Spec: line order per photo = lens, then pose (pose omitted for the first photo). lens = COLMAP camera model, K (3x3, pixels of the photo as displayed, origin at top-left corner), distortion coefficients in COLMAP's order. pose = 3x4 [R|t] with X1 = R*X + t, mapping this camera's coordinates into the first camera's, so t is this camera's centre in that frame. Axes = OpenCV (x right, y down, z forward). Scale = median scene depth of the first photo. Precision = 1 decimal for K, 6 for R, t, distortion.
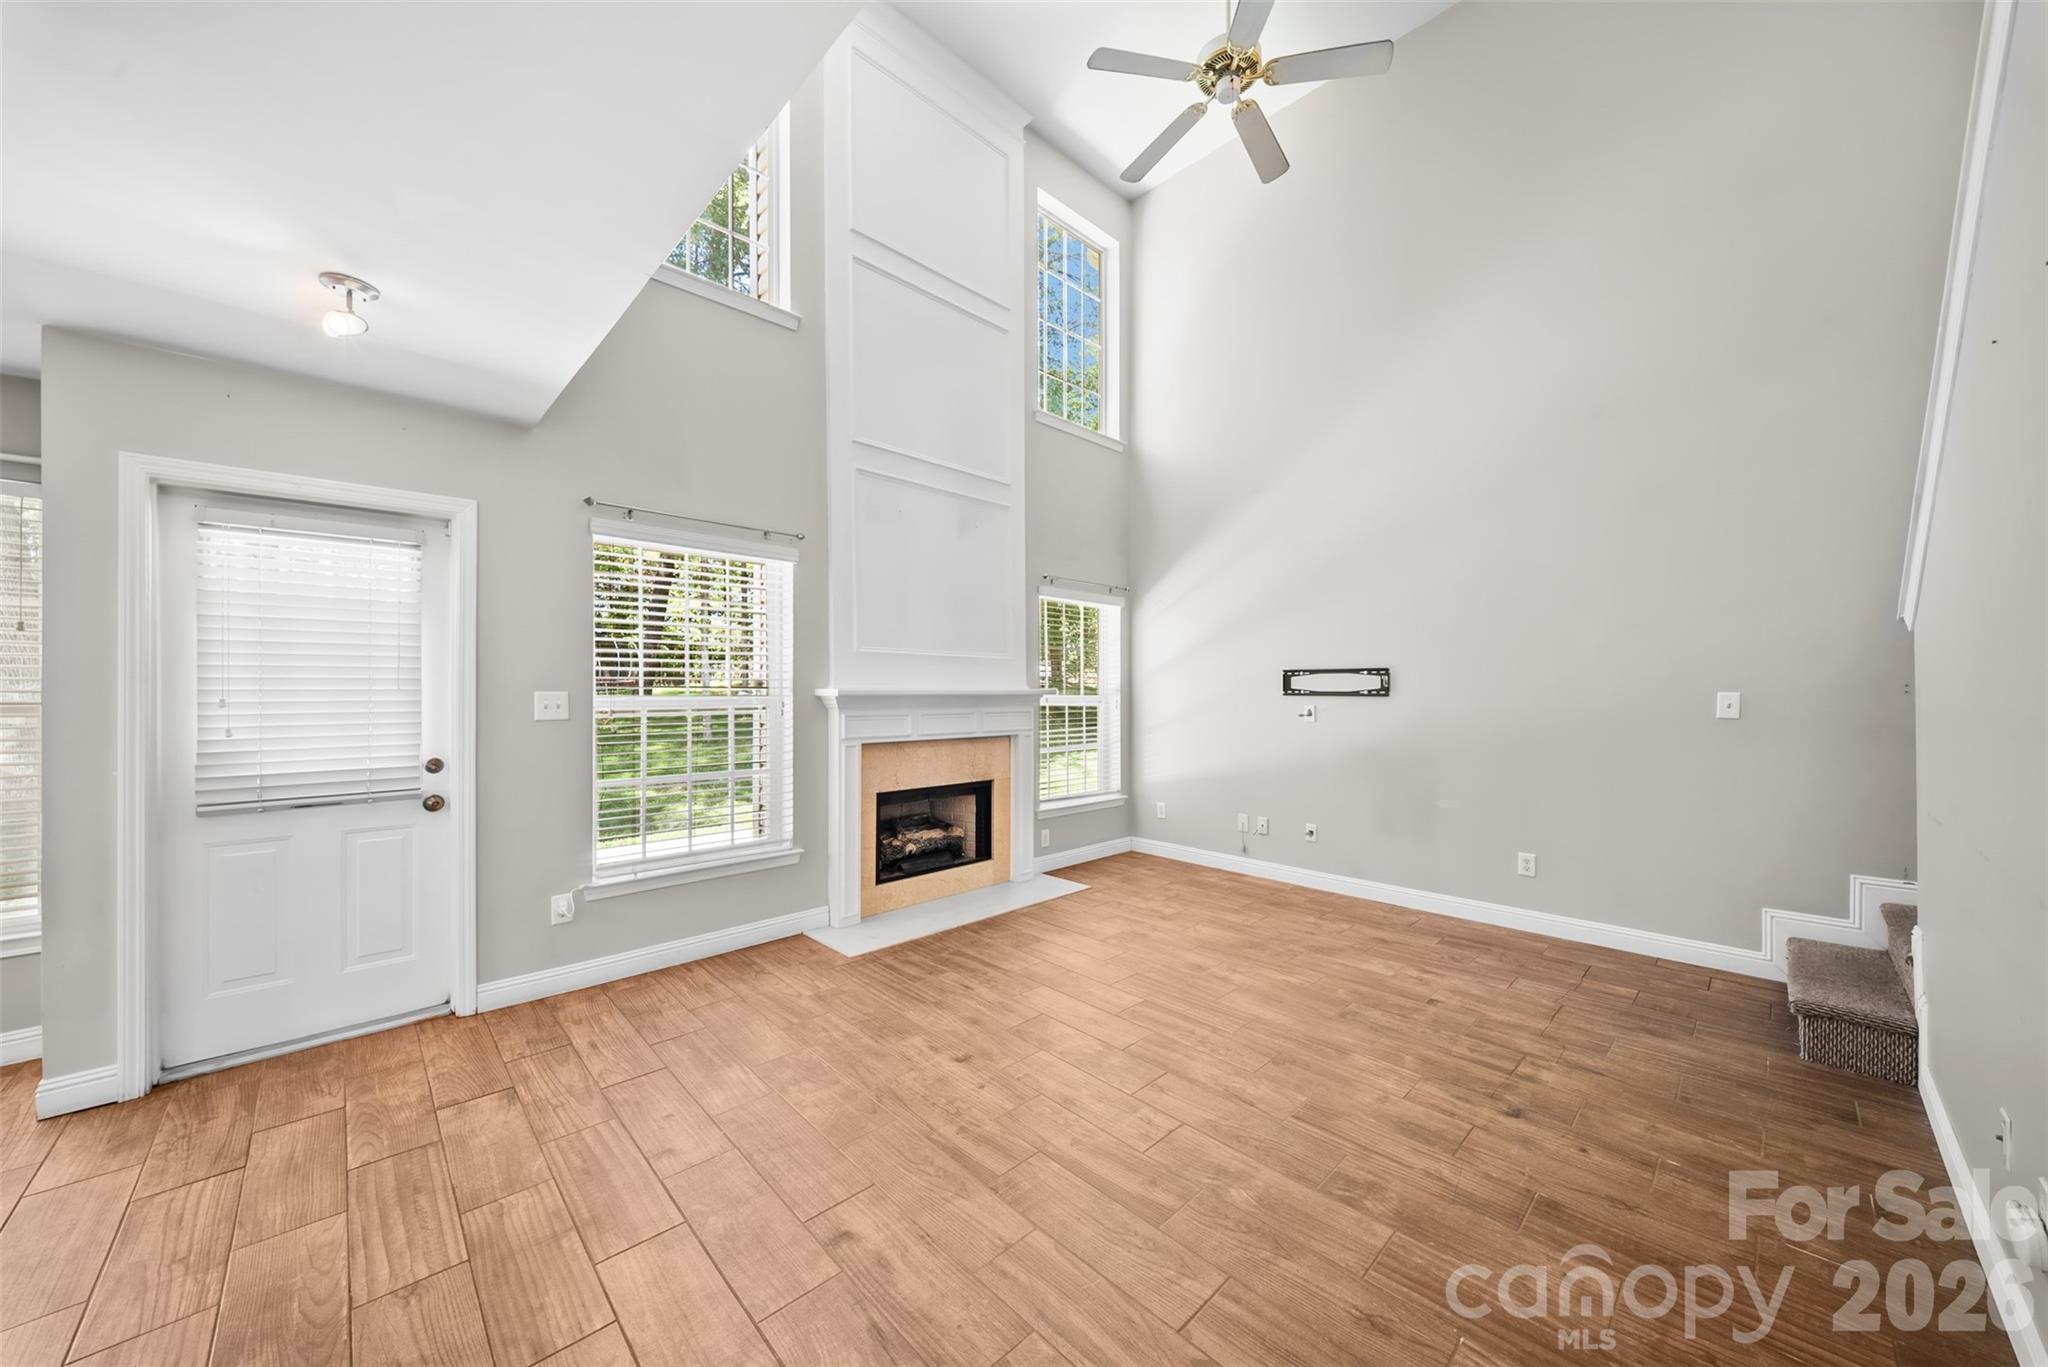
lens RADIAL K [[722.6, 0, 1017.3], [0, 722.6, 682.1], [0, 0, 1]] dist [0.004855, -0.002893]
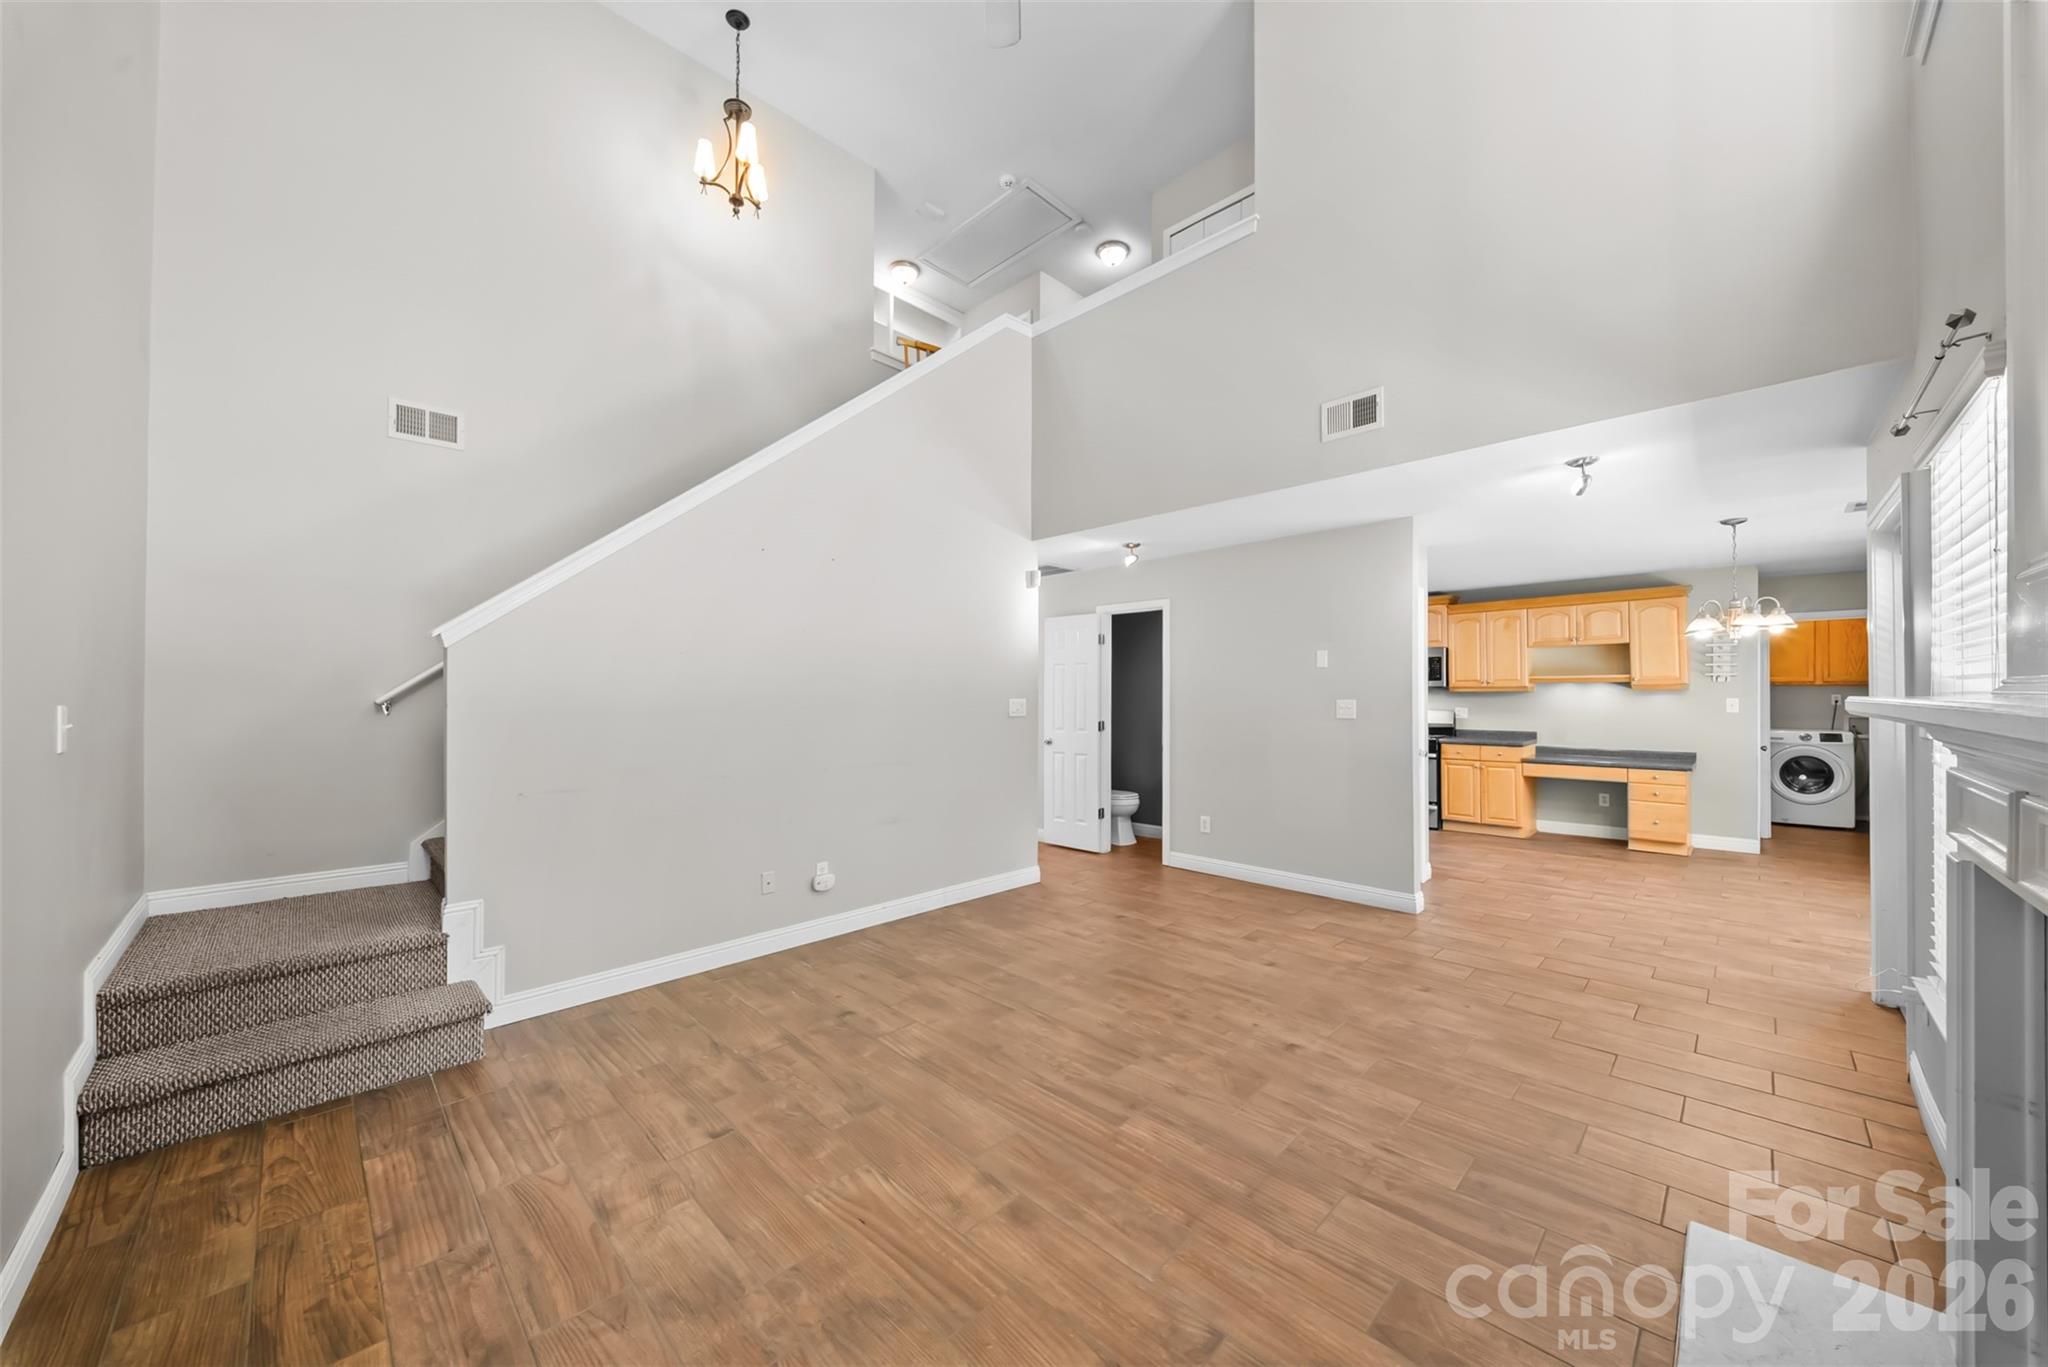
lens RADIAL K [[722.6, 0, 1025.8], [0, 722.6, 687.2], [0, 0, 1]] dist [0.004855, -0.002893]
pose [[-0.999564, 0.002260, -0.029435, 0.262386], [0.002685, 0.999893, -0.014405, 0.008007], [0.029400, -0.014478, -0.999463, 1.570422]]
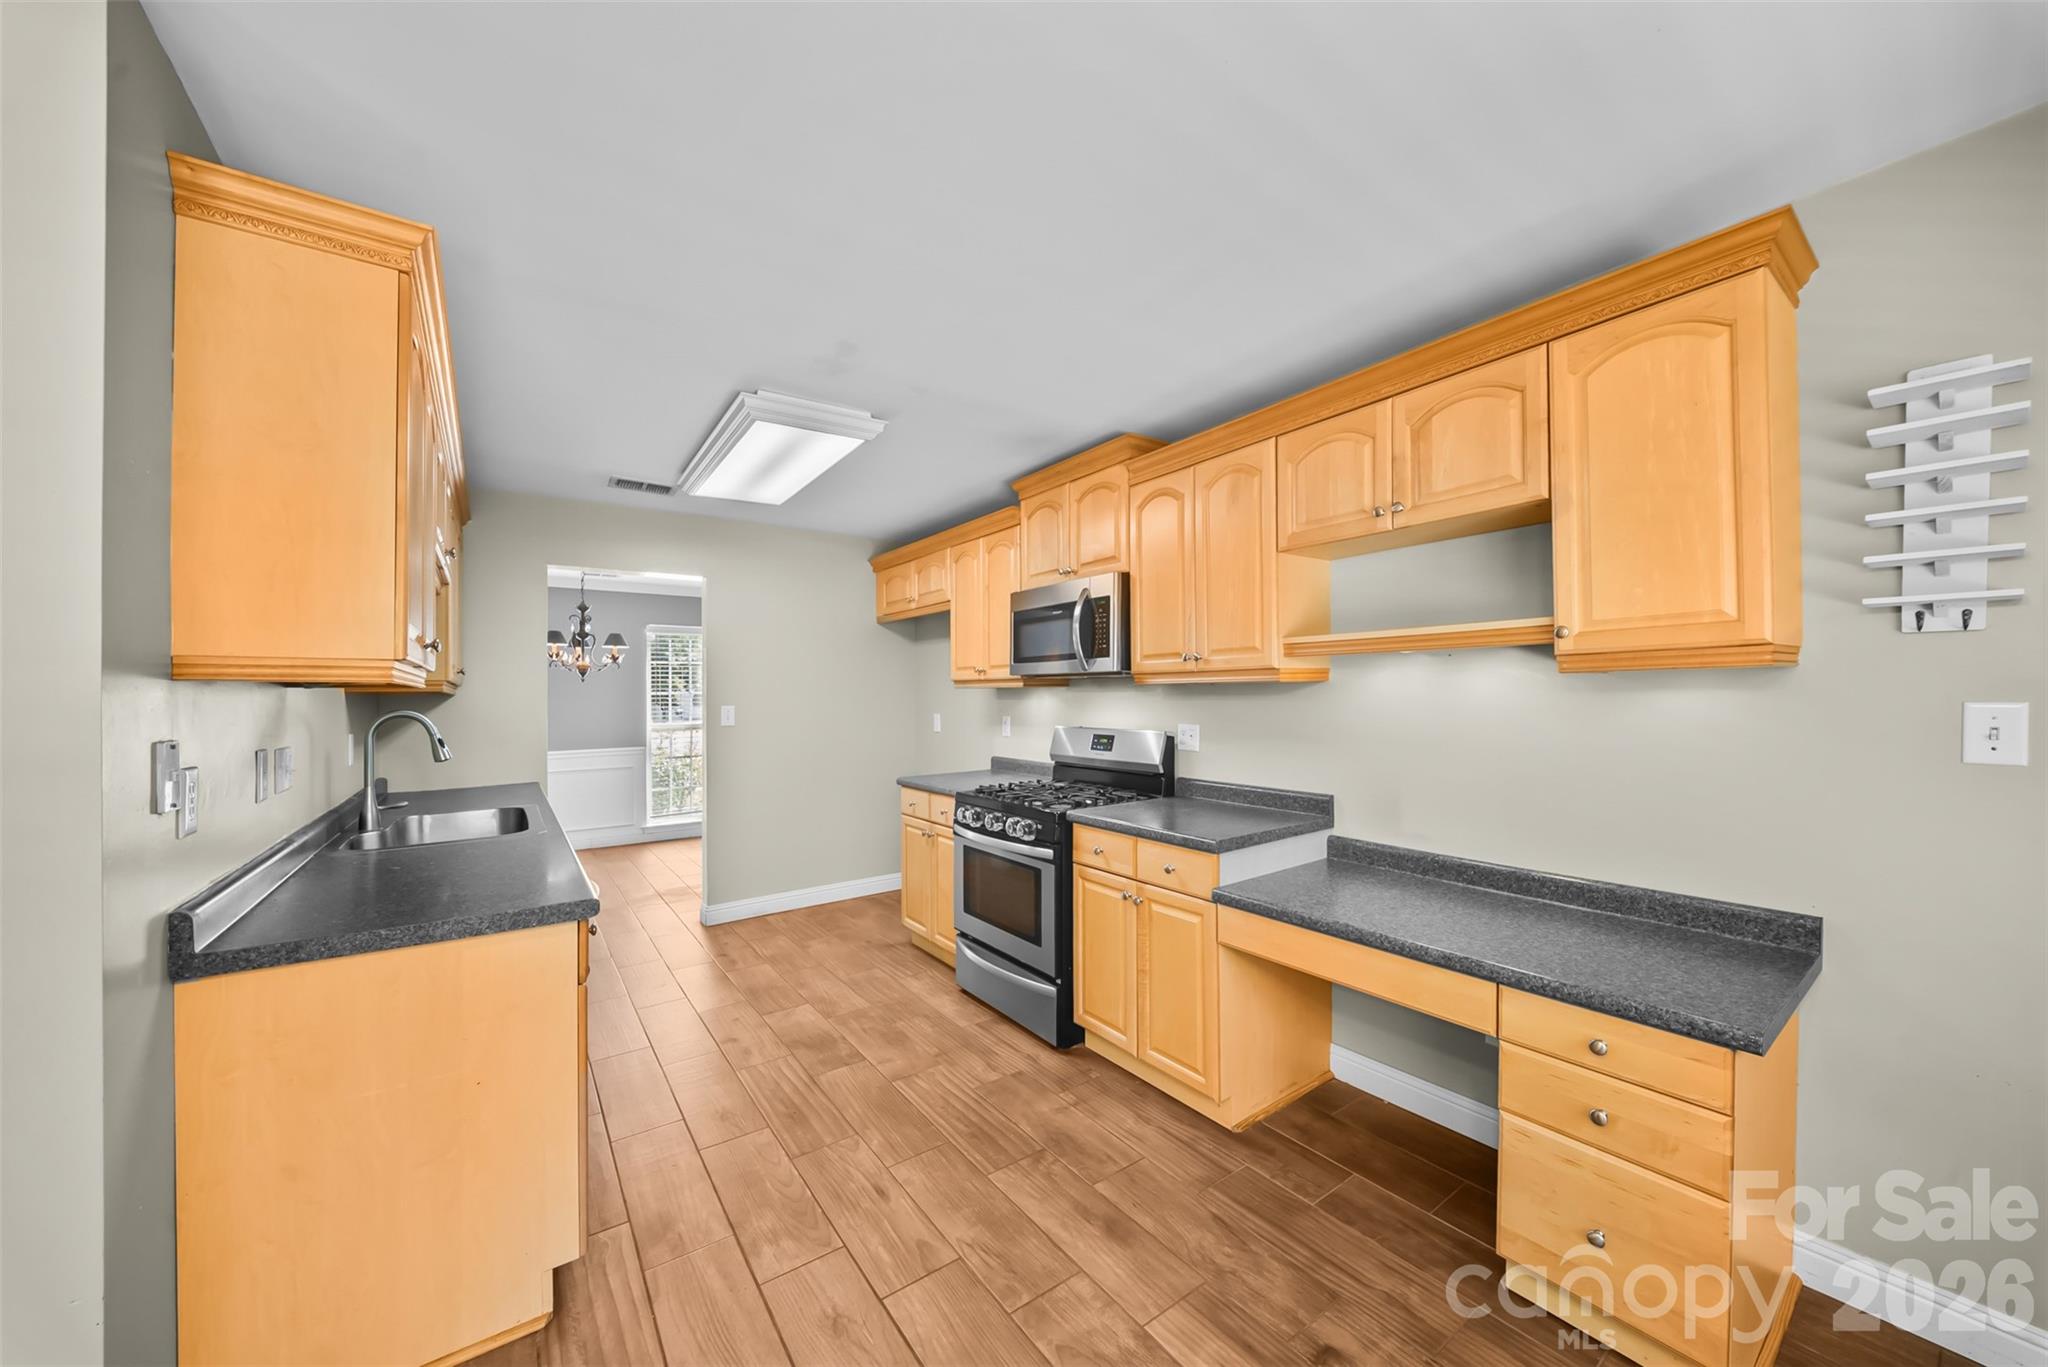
lens RADIAL K [[722.6, 0, 1025.1], [0, 722.6, 693.0], [0, 0, 1]] dist [0.004855, -0.002893]
pose [[-0.993084, 0.011671, 0.116829, -1.046168], [0.010600, 0.999896, -0.009789, 0.009835], [-0.116931, -0.008483, -0.993104, 0.296672]]
